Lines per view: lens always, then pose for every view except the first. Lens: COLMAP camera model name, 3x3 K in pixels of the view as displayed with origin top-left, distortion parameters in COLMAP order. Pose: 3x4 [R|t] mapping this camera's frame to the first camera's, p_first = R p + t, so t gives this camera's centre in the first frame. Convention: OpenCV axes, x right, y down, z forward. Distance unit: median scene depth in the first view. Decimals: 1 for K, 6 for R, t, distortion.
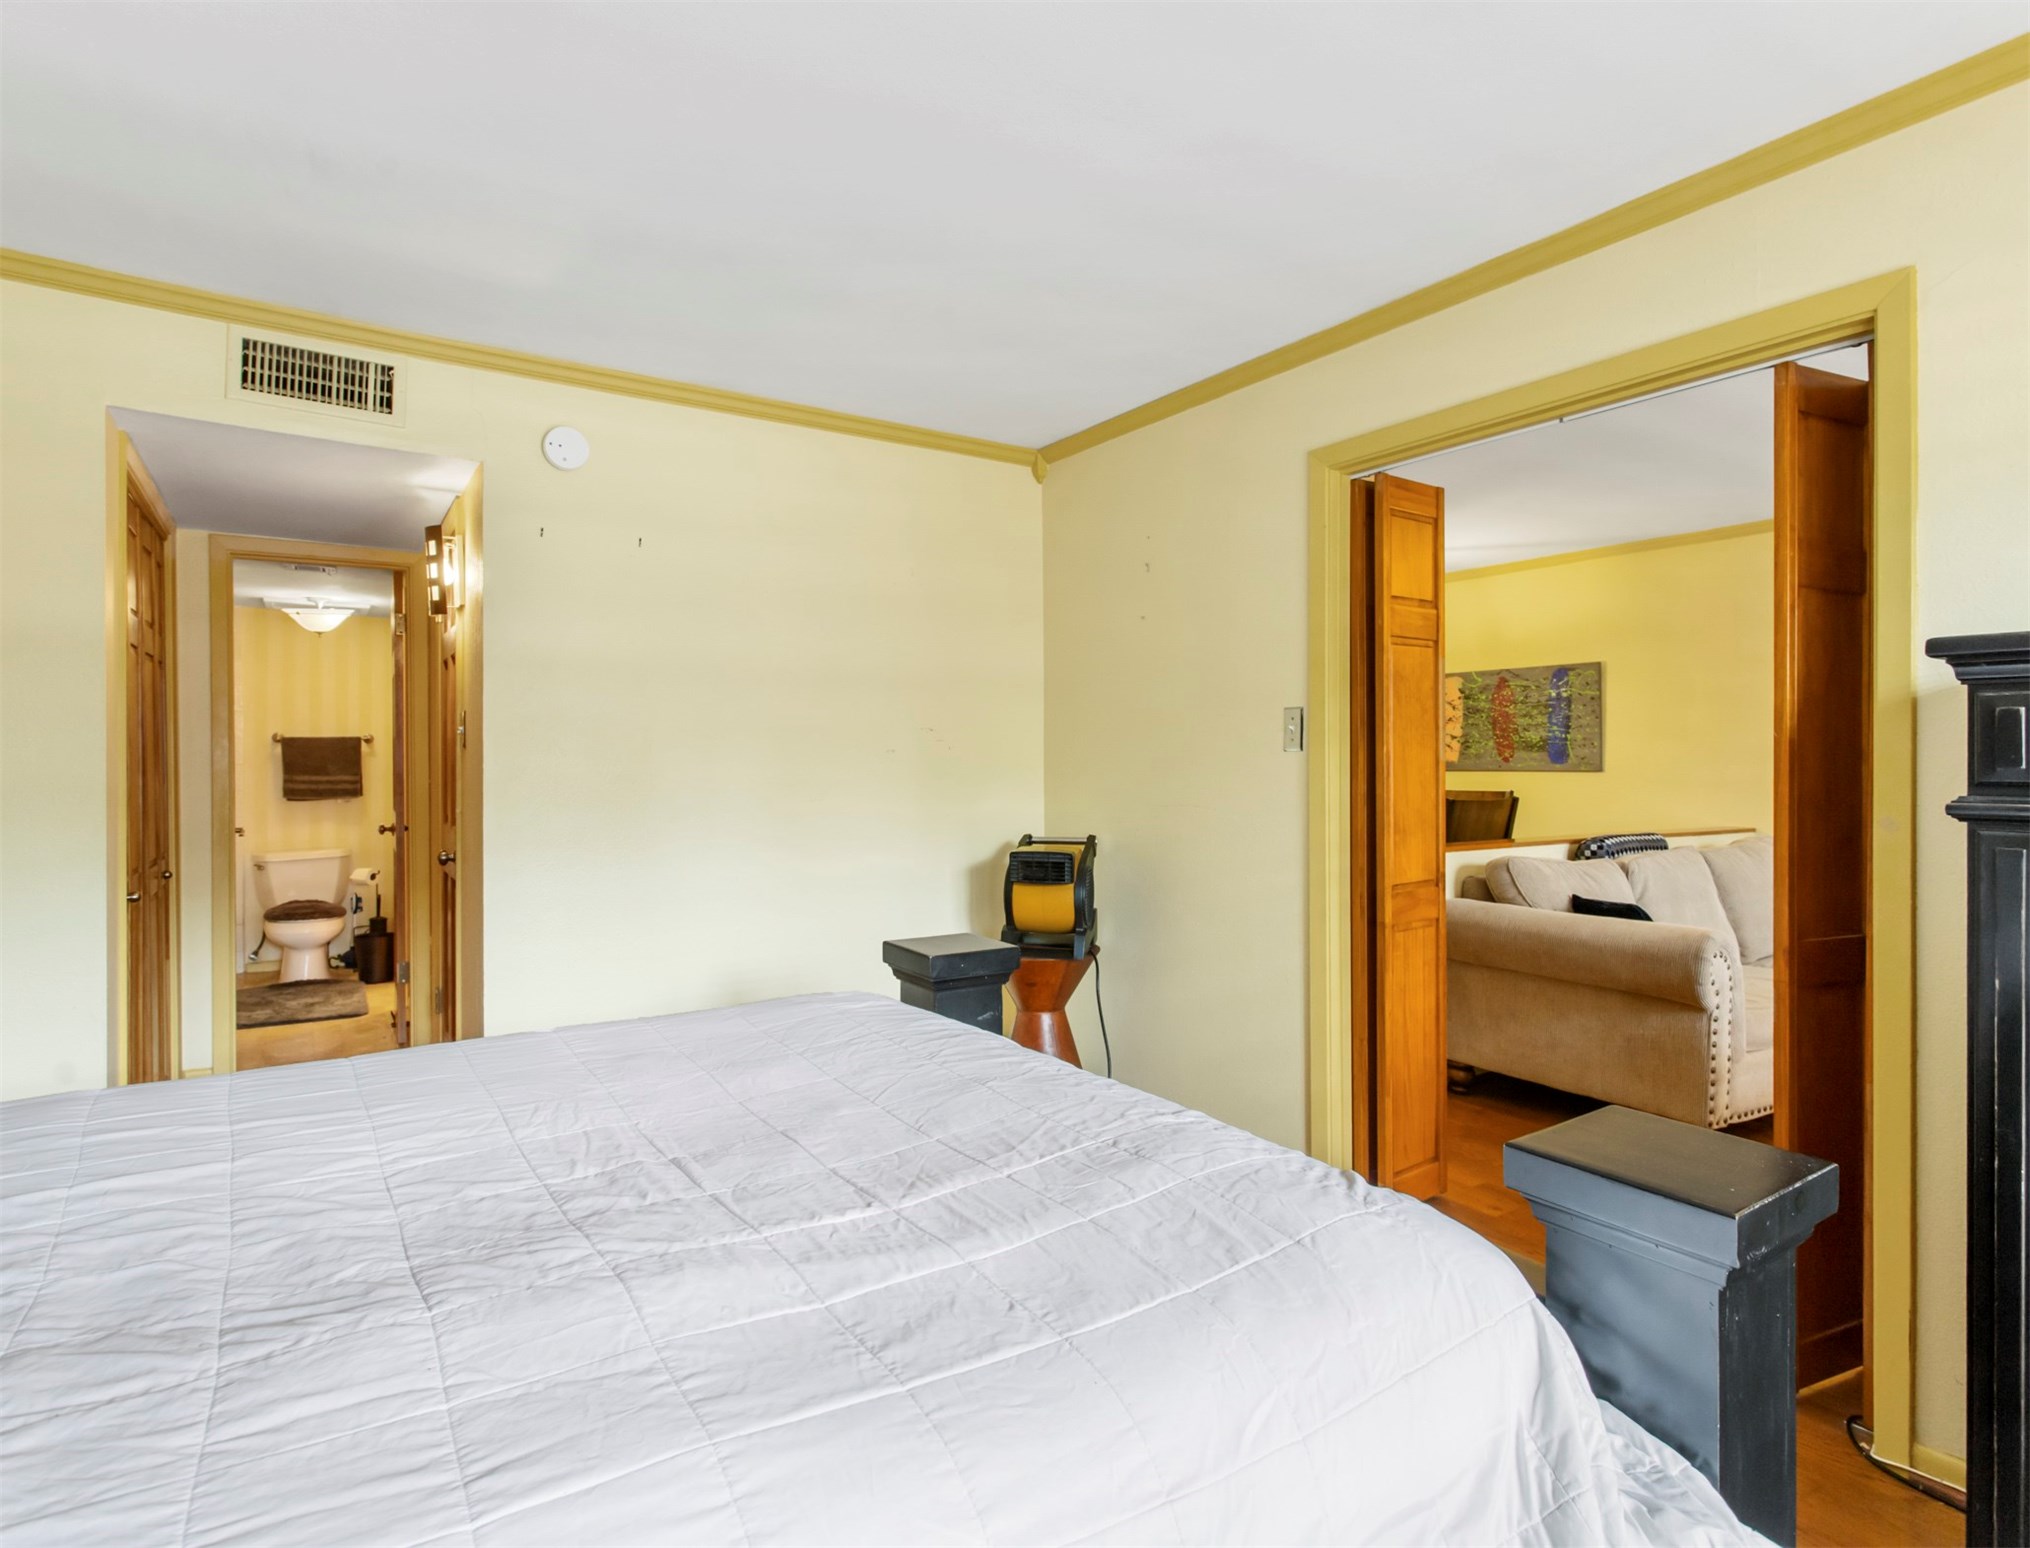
lens RADIAL K [[1102.2, 0, 994.8], [0, 1102.2, 771.6], [0, 0, 1]] dist [0.000141, 0.003949]
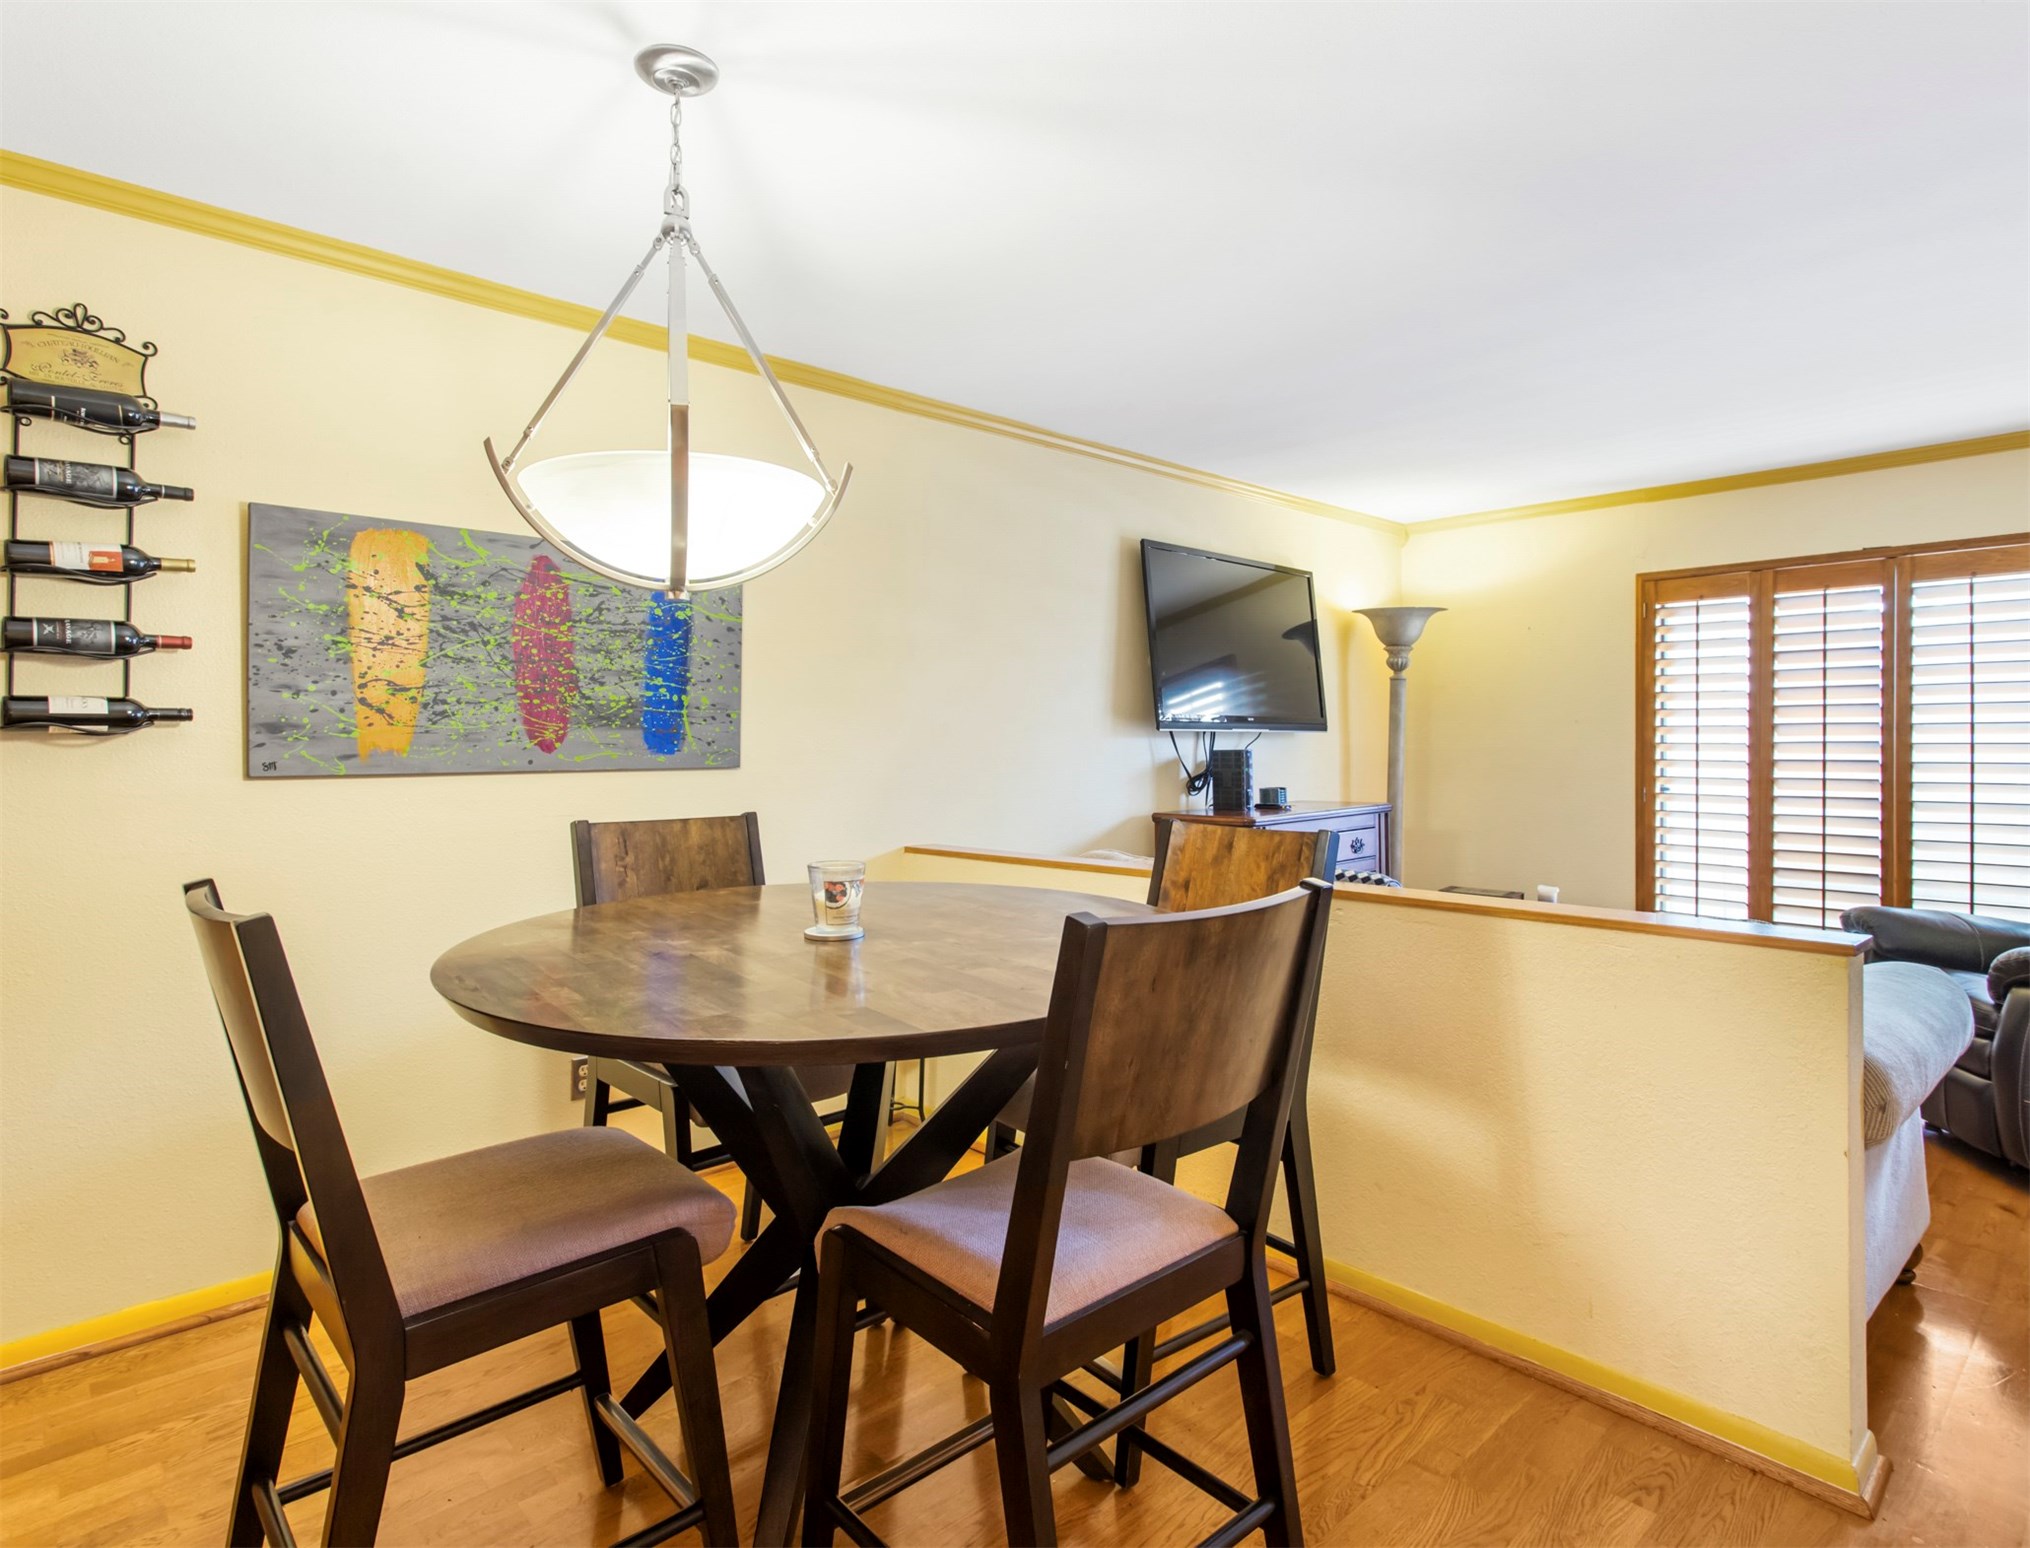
lens RADIAL K [[1102.2, 0, 1017.6], [0, 1102.2, 754.8], [0, 0, 1]] dist [0.000141, 0.003949]
pose [[-0.184241, -0.003926, 0.982873, -0.001508], [0.017478, 0.999821, 0.007271, -0.007531], [-0.982726, 0.018519, -0.184140, 0.922989]]
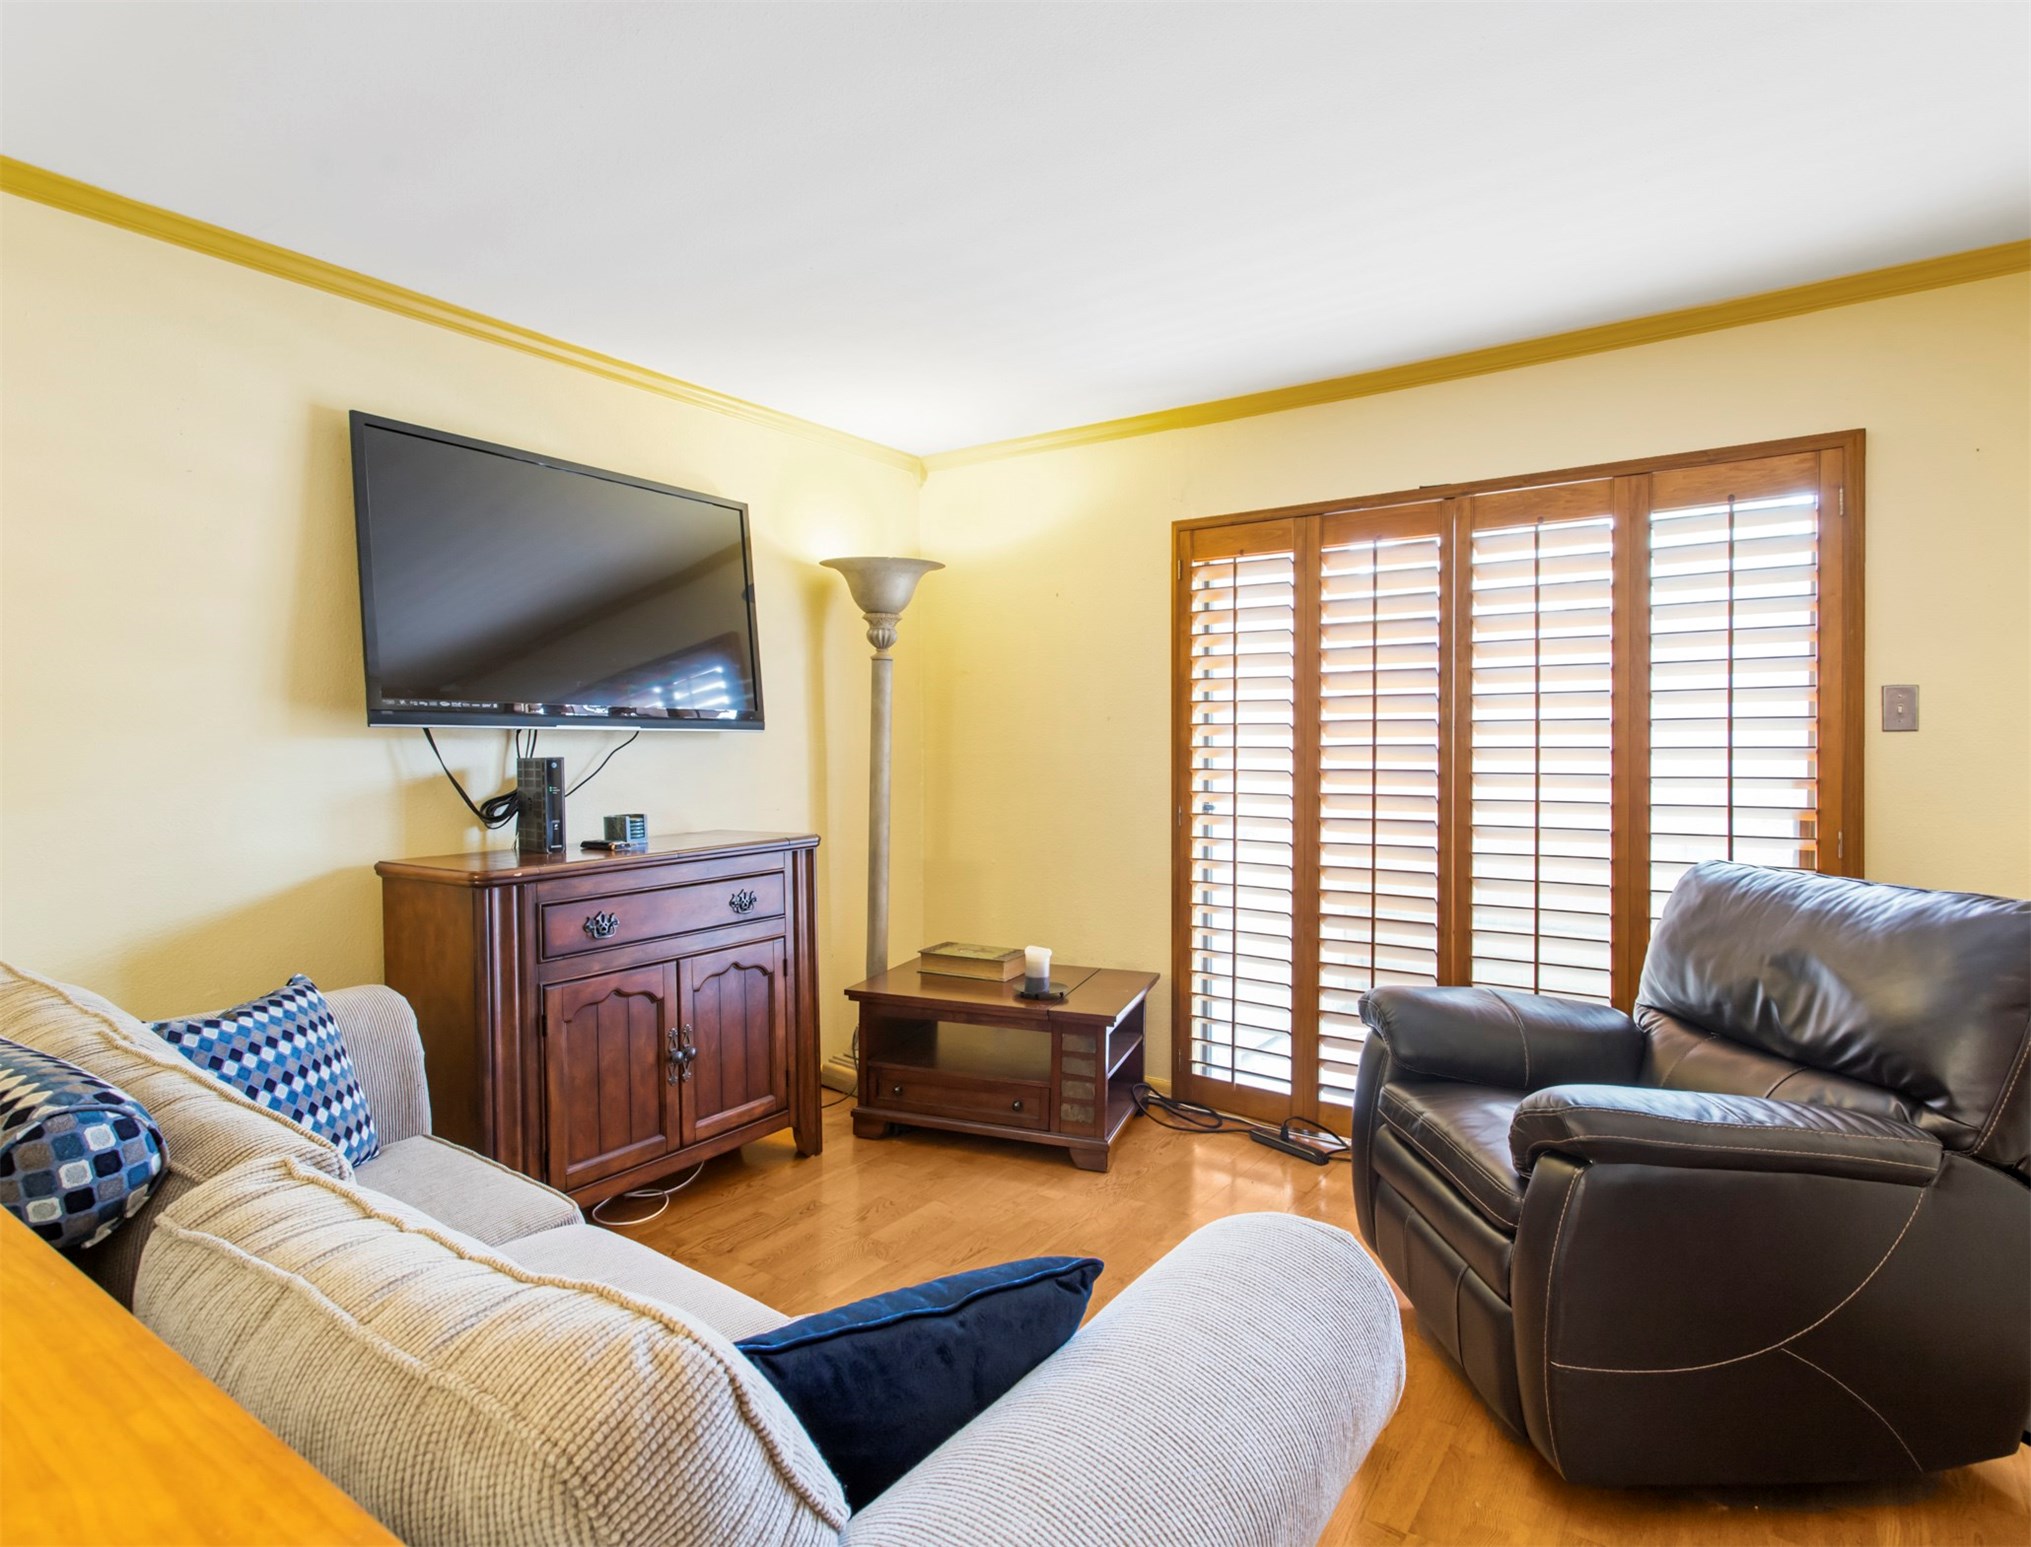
lens RADIAL K [[1102.8, 0, 1027.4], [0, 1102.8, 764.2], [0, 0, 1]] dist [0.000141, 0.003949]
pose [[-0.396241, -0.008299, 0.918109, 0.180529], [0.018344, 0.999688, 0.016954, -0.004523], [-0.917963, 0.023560, -0.395965, 0.645337]]
